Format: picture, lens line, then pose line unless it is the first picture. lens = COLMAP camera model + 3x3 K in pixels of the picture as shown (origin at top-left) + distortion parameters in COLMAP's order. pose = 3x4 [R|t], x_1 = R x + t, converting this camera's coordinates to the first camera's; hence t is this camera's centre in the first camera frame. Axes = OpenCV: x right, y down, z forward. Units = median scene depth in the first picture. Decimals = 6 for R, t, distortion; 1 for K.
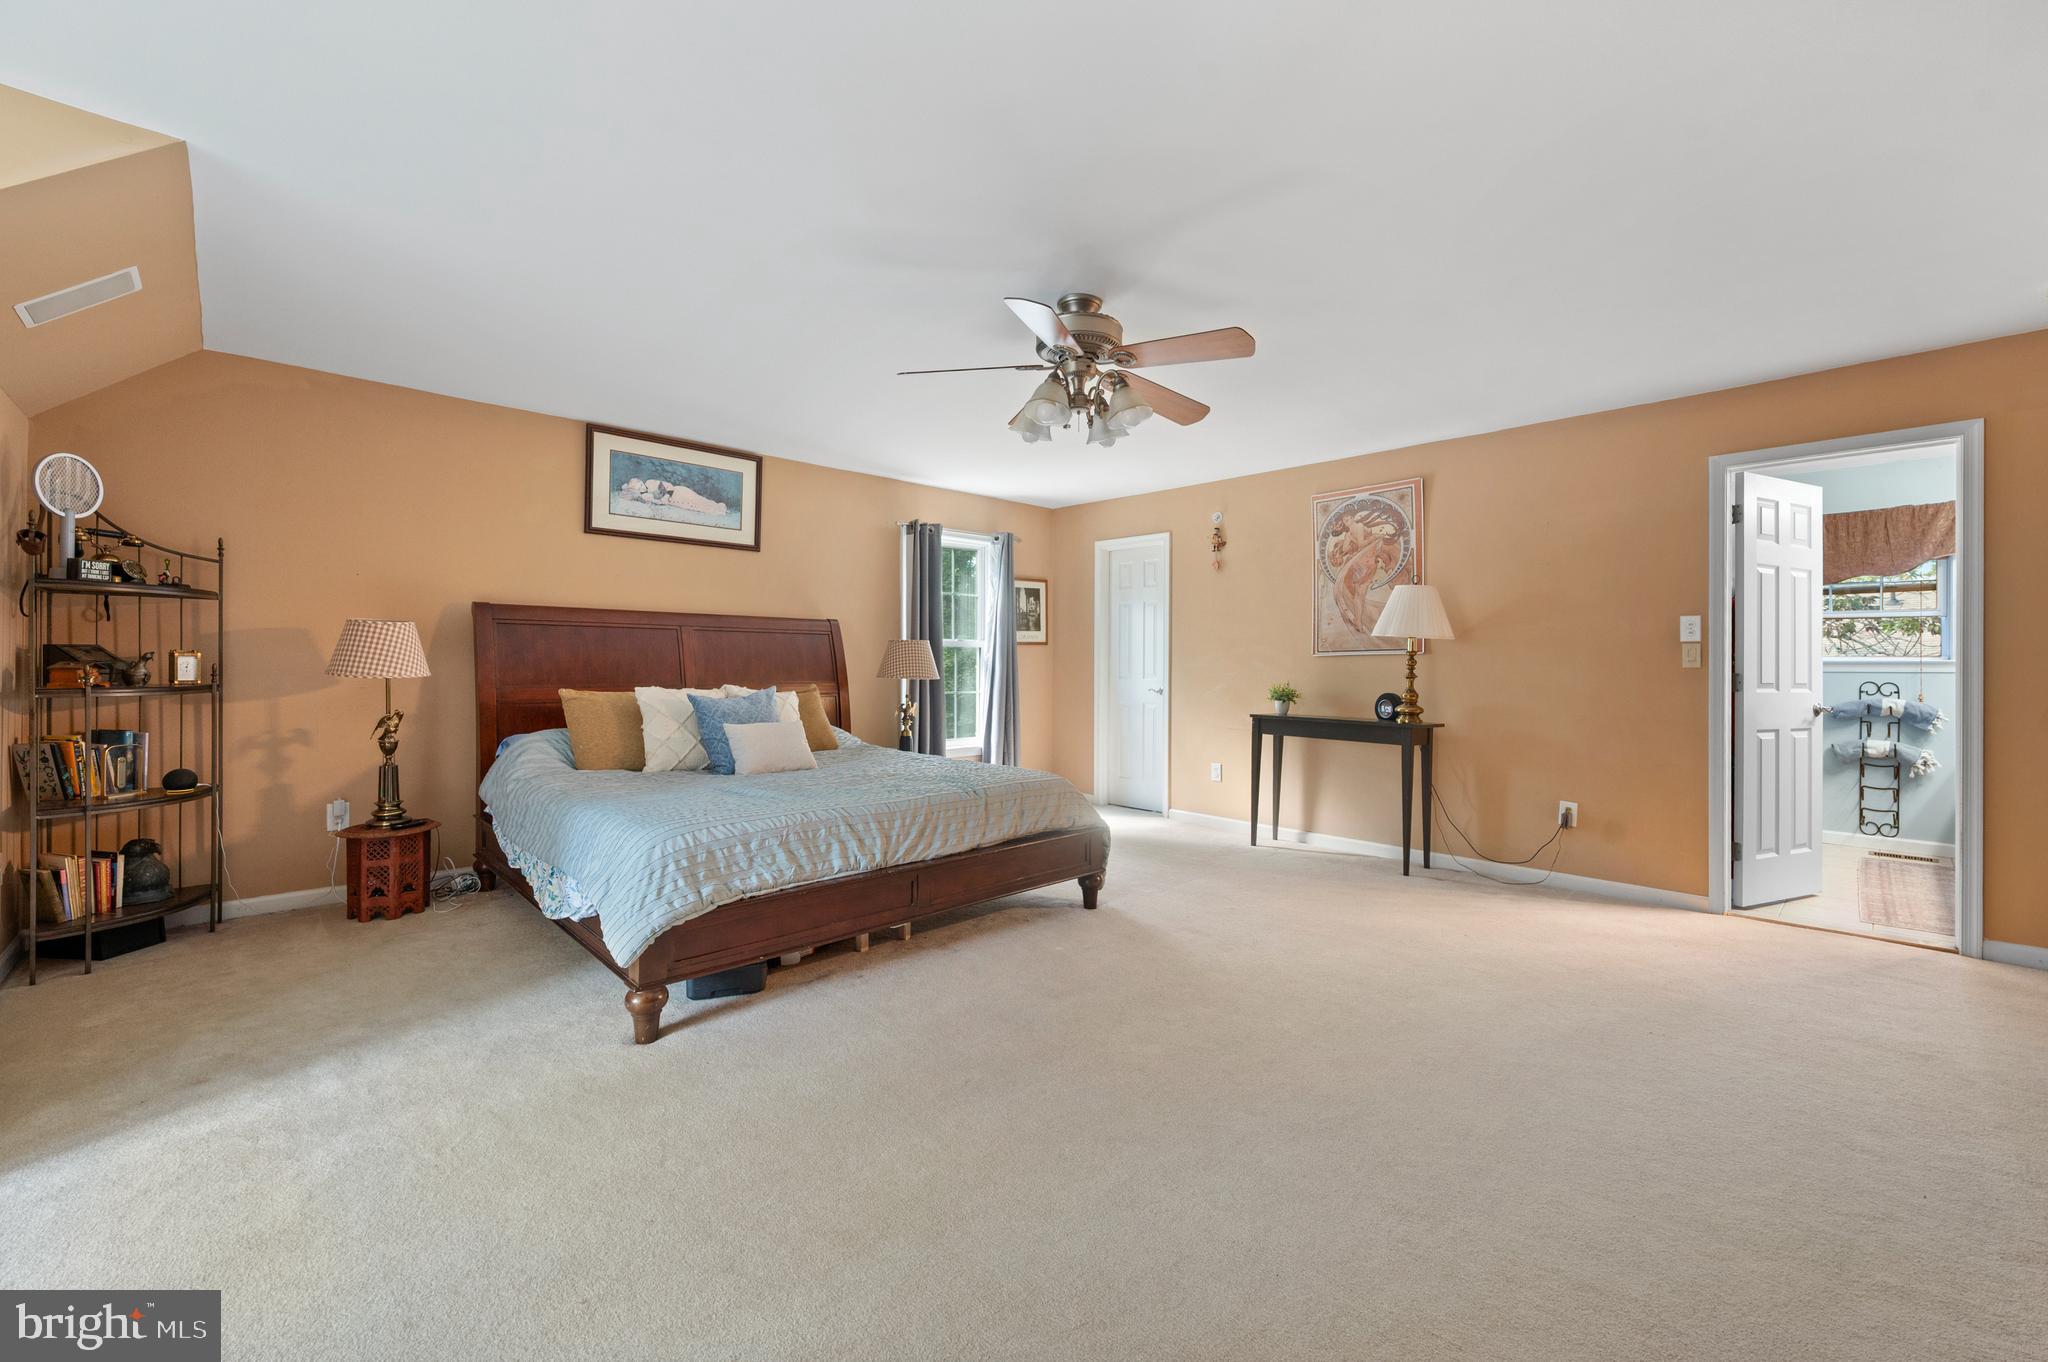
lens RADIAL K [[833.7, 0, 1038.0], [0, 833.7, 664.7], [0, 0, 1]] dist [-0.000723, 0.000351]
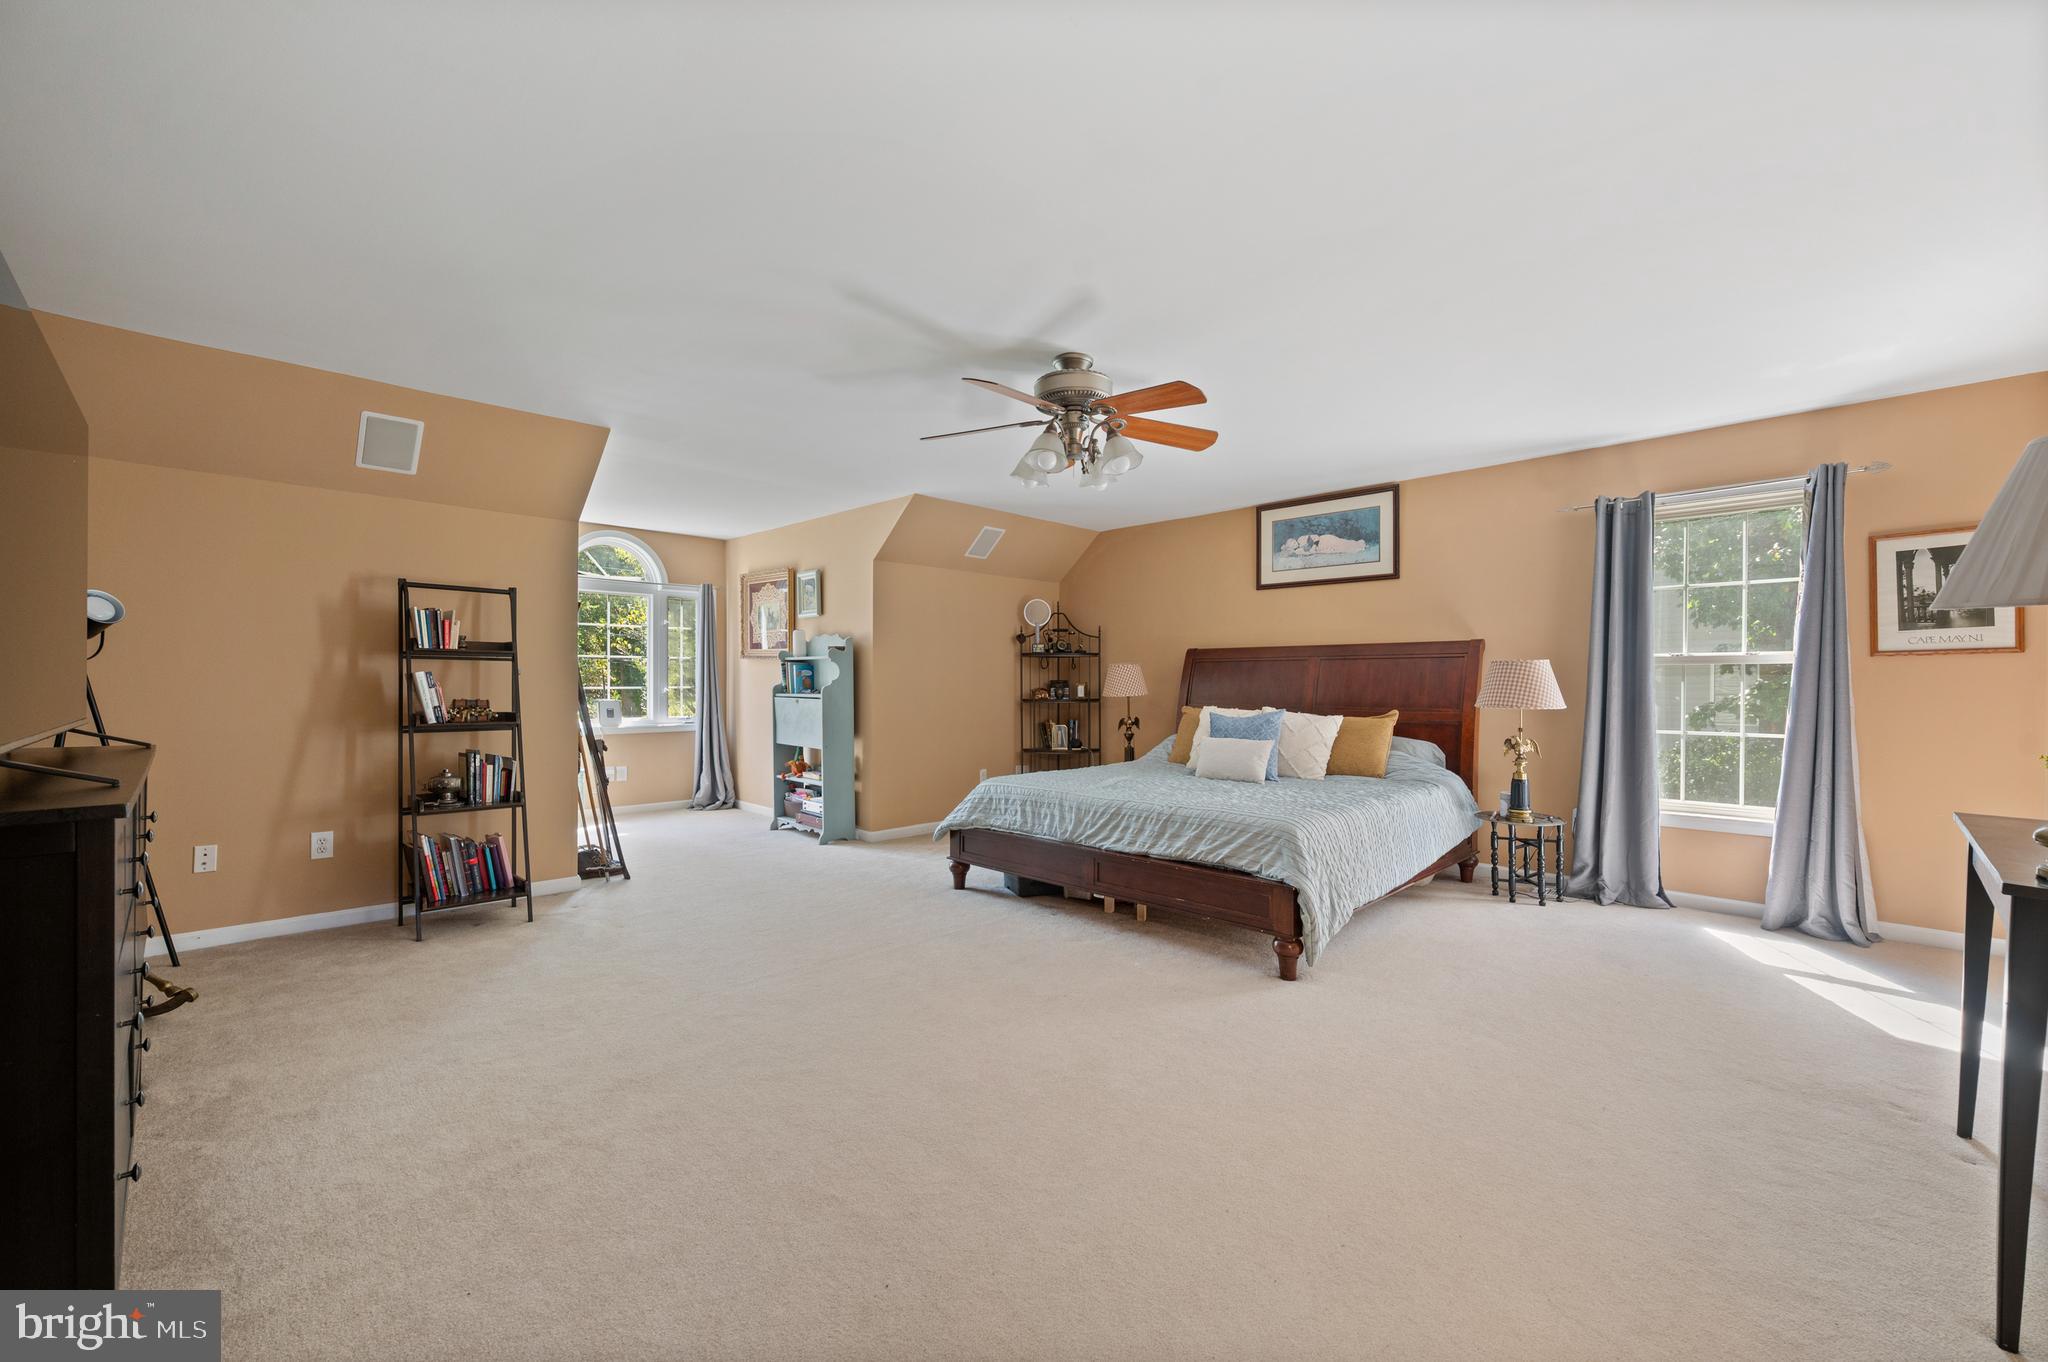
lens RADIAL K [[833.7, 0, 1022.3], [0, 833.7, 694.3], [0, 0, 1]] dist [-0.000723, 0.000351]
pose [[0.005574, 0.009876, -0.999936, 0.750135], [-0.000597, 0.999951, 0.009873, -0.005322], [0.999984, 0.000542, 0.005580, 0.597613]]
